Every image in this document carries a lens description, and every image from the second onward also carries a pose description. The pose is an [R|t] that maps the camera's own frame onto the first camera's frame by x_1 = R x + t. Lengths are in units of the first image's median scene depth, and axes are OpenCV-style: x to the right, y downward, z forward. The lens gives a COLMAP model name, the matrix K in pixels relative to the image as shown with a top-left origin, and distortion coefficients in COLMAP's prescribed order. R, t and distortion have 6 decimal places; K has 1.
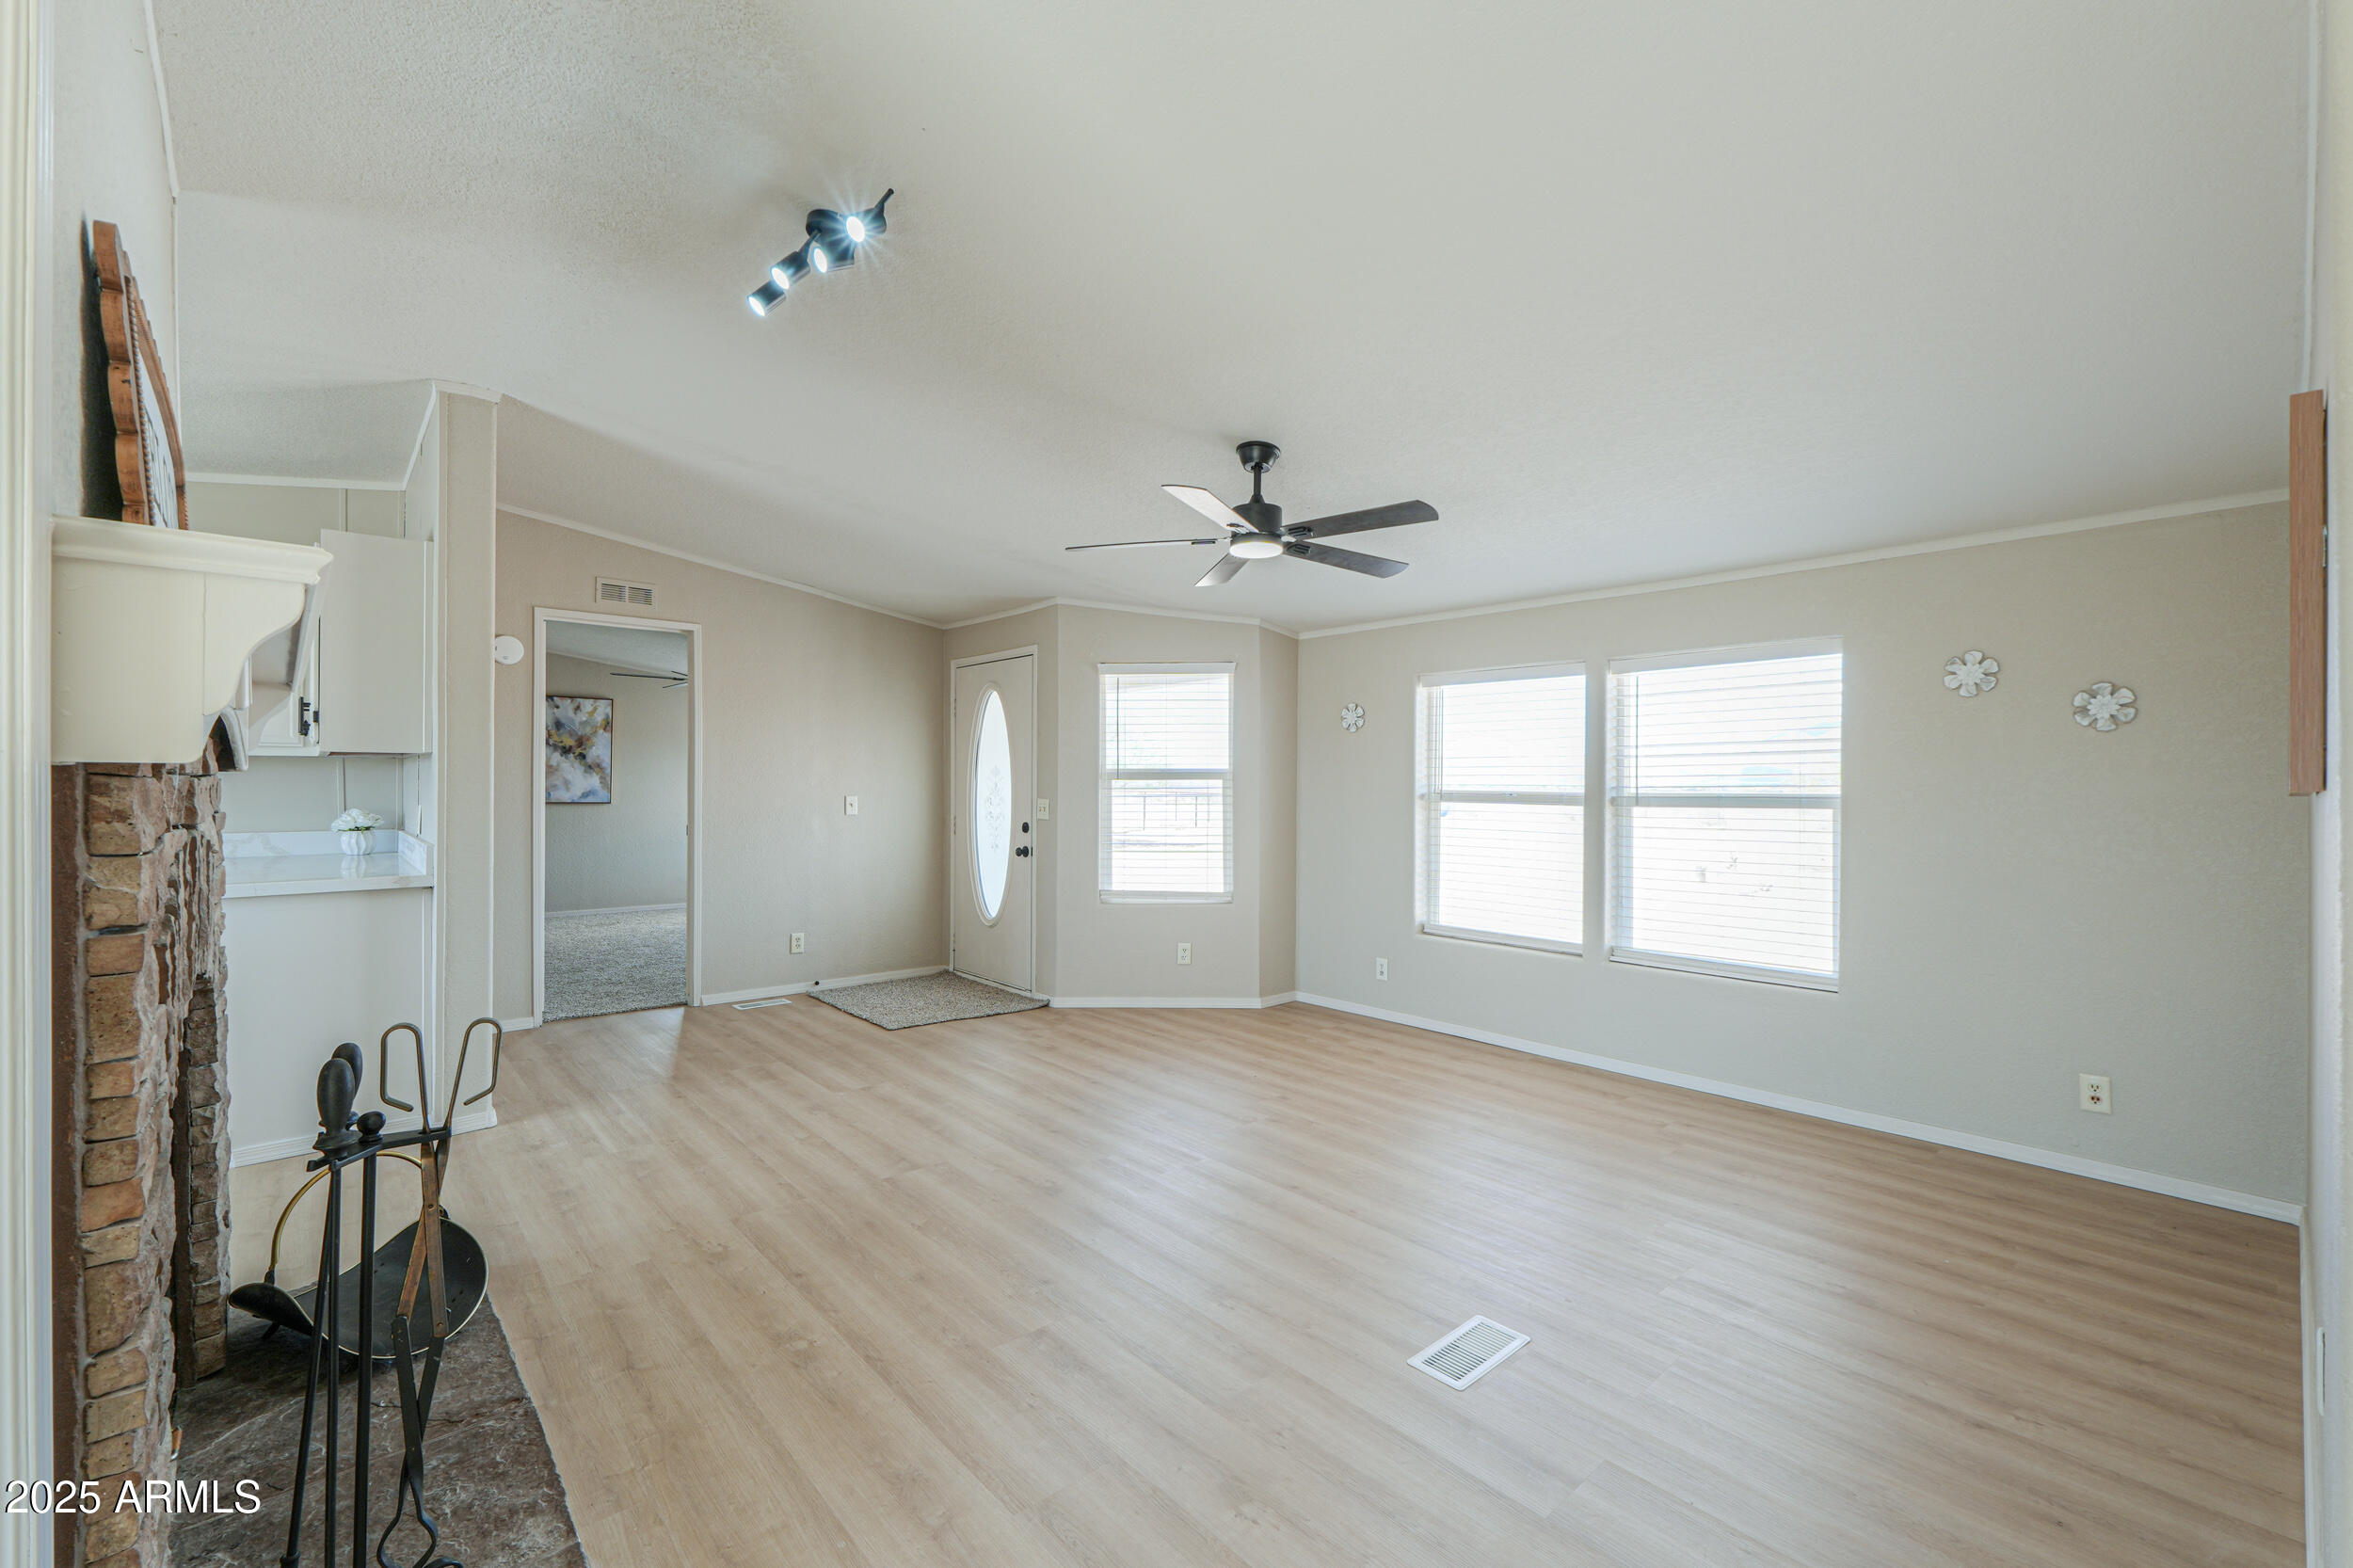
lens RADIAL K [[988.6, 0, 1186.6], [0, 988.6, 780.0], [0, 0, 1]] dist [-0.002451, 0.000474]
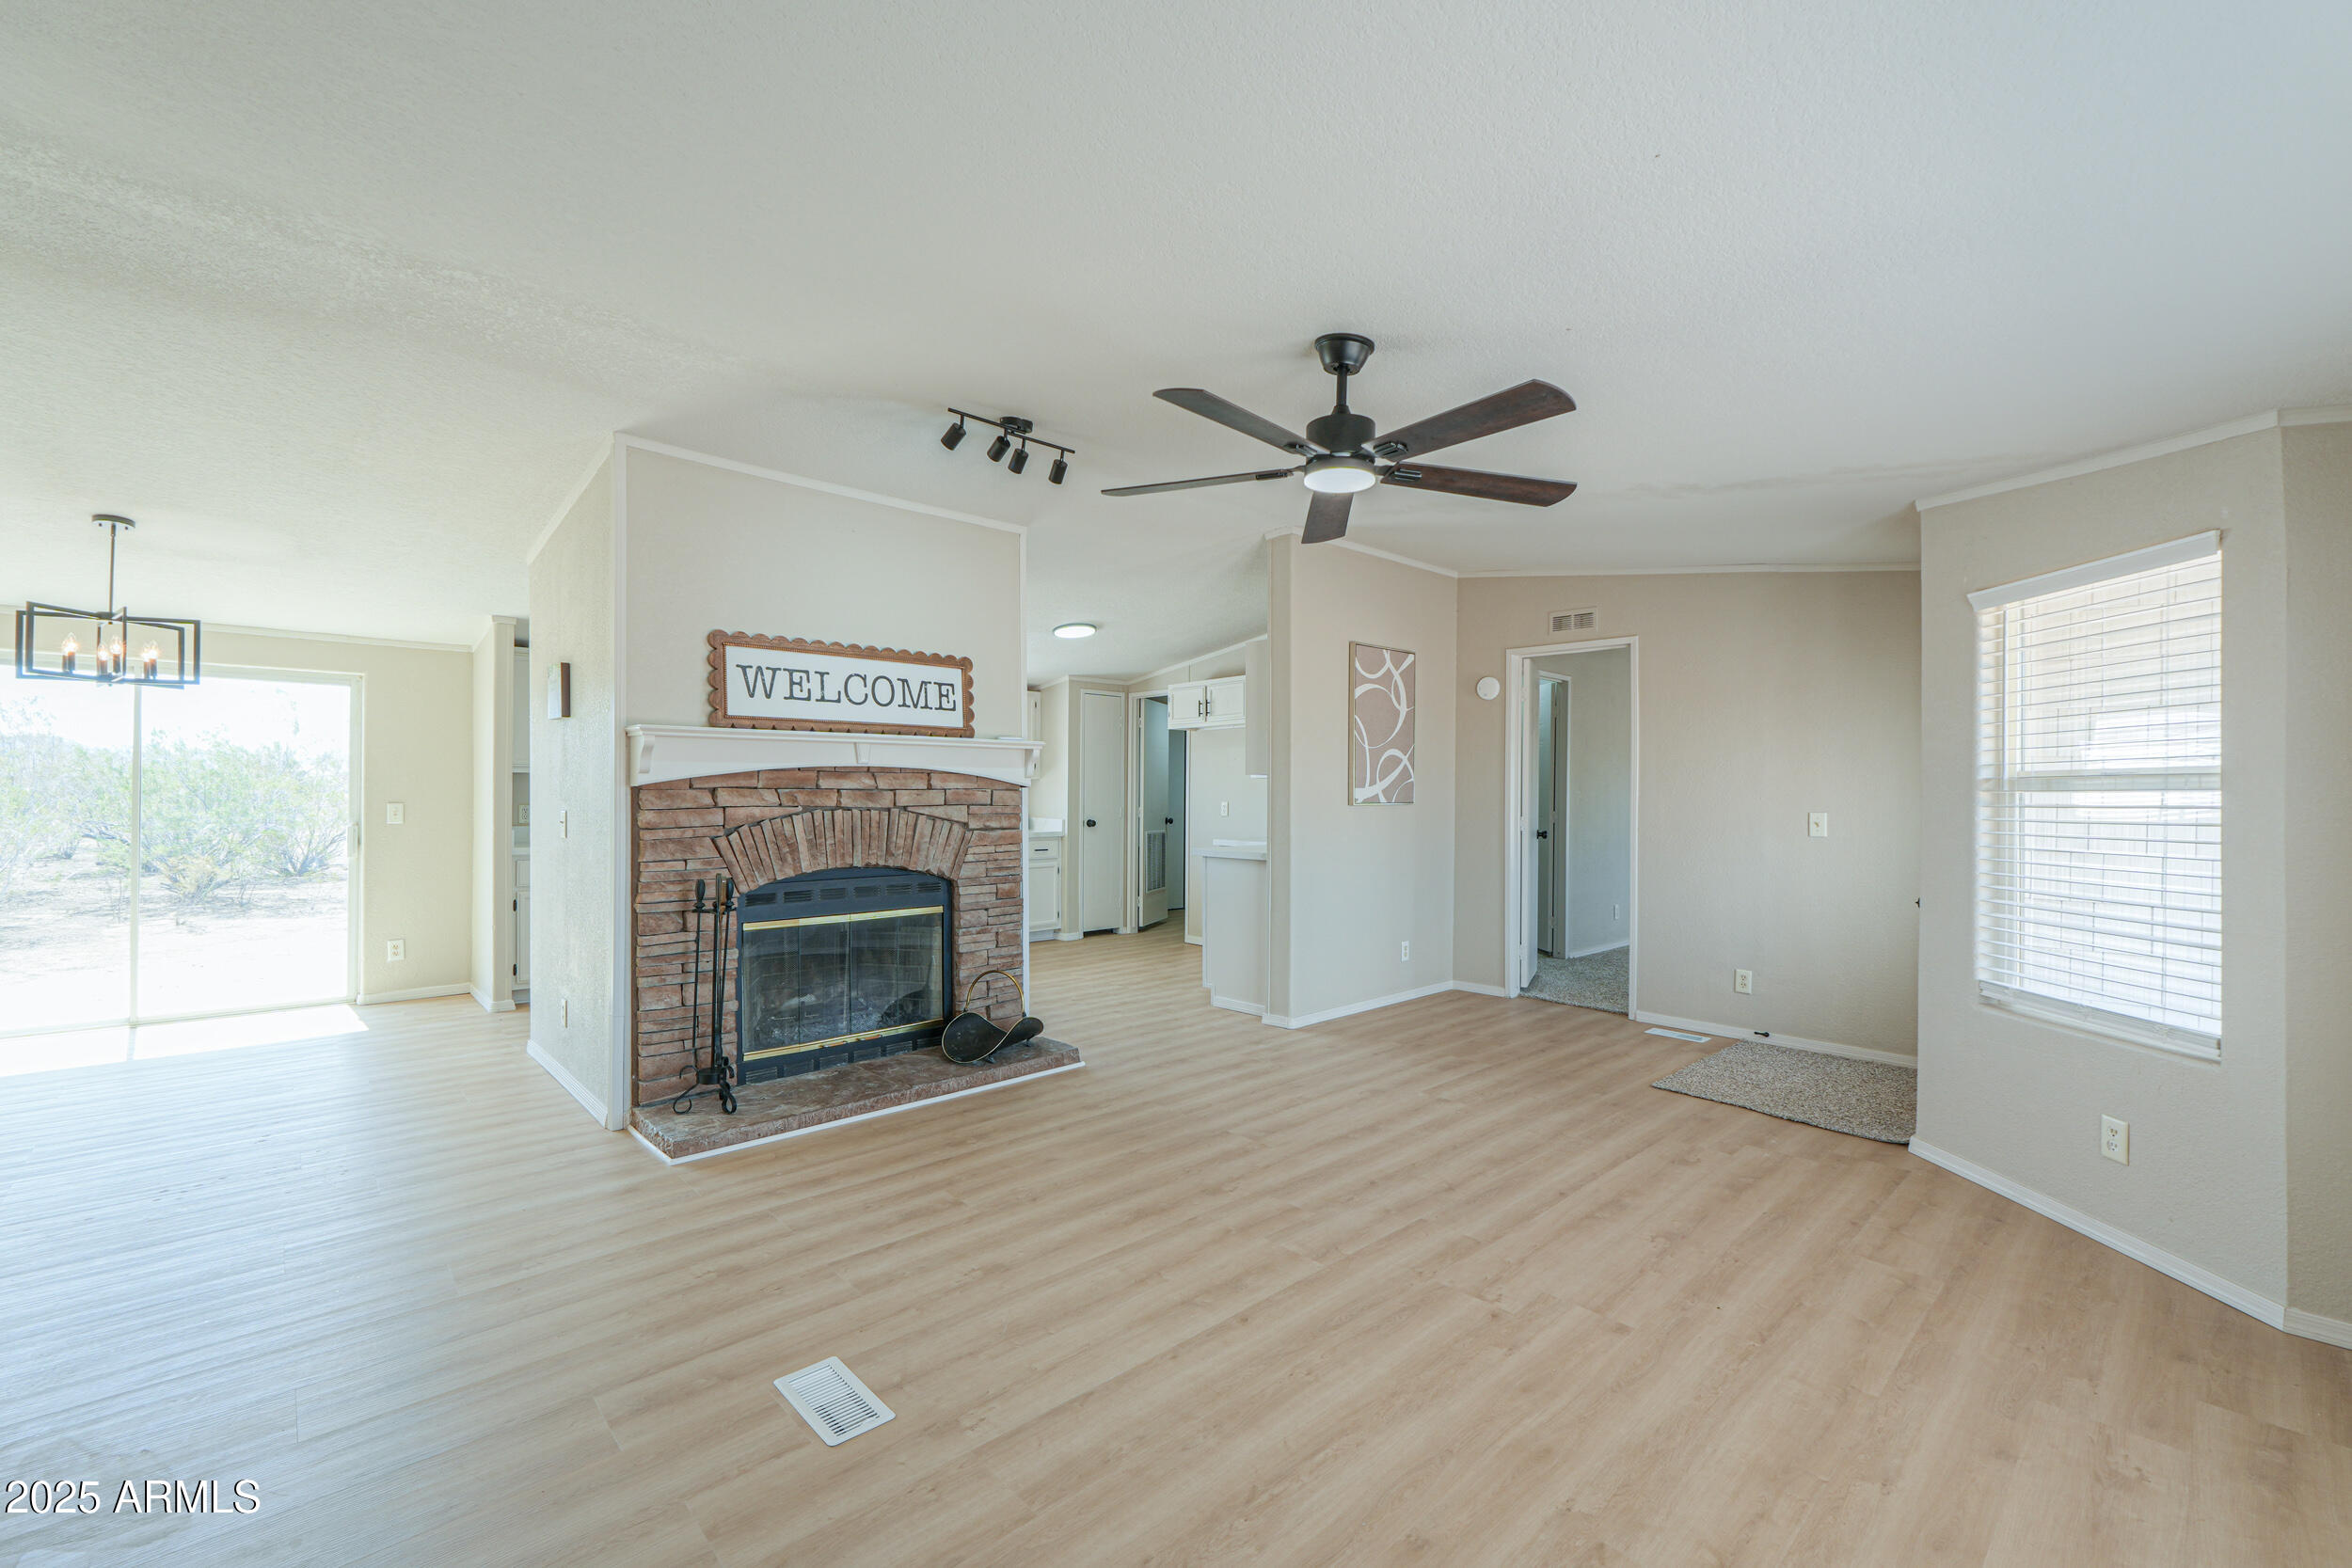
lens RADIAL K [[988.1, 0, 1166.6], [0, 988.1, 787.7], [0, 0, 1]] dist [-0.002451, 0.000474]
pose [[0.010515, -0.007756, -0.999915, 0.531706], [-0.000493, 0.999970, -0.007761, 0.003356], [0.999945, 0.000575, 0.010511, 0.563220]]
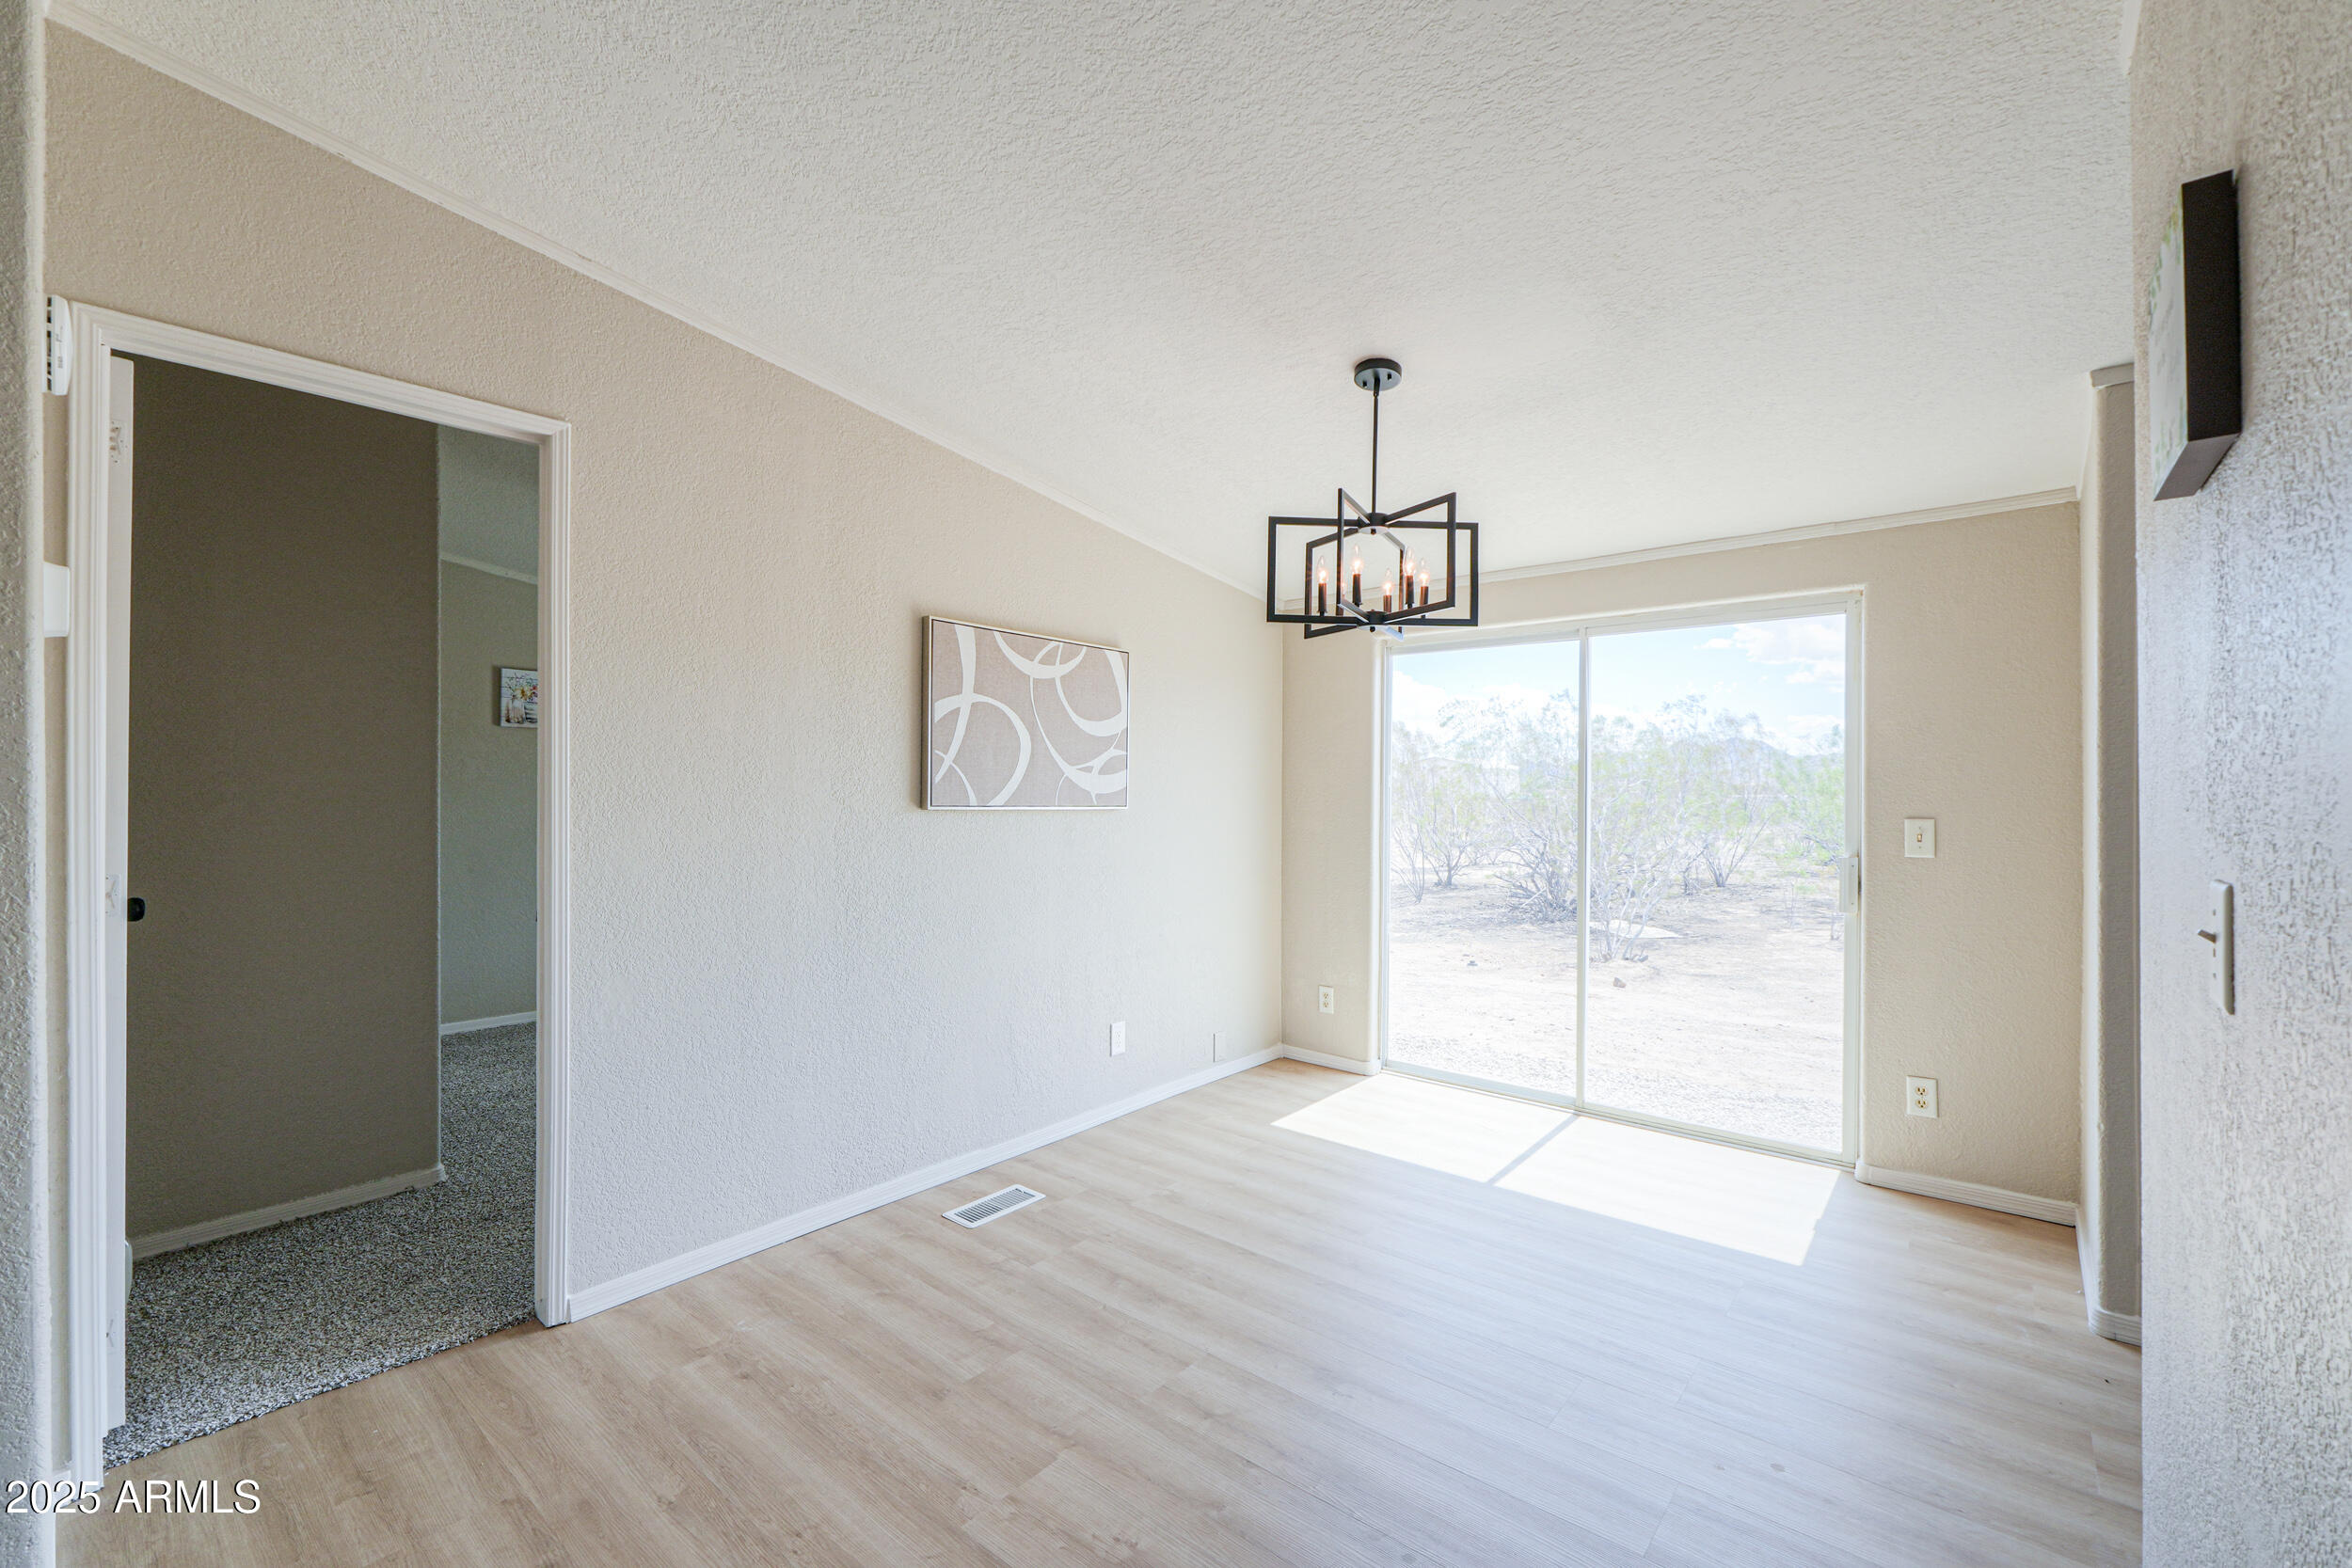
lens RADIAL K [[988.1, 0, 1192.5], [0, 988.1, 796.1], [0, 0, 1]] dist [-0.002451, 0.000474]
pose [[-0.989679, -0.003408, -0.143262, -0.097927], [-0.003621, 0.999993, 0.001224, -0.000395], [0.143257, 0.001730, -0.989684, 0.214272]]
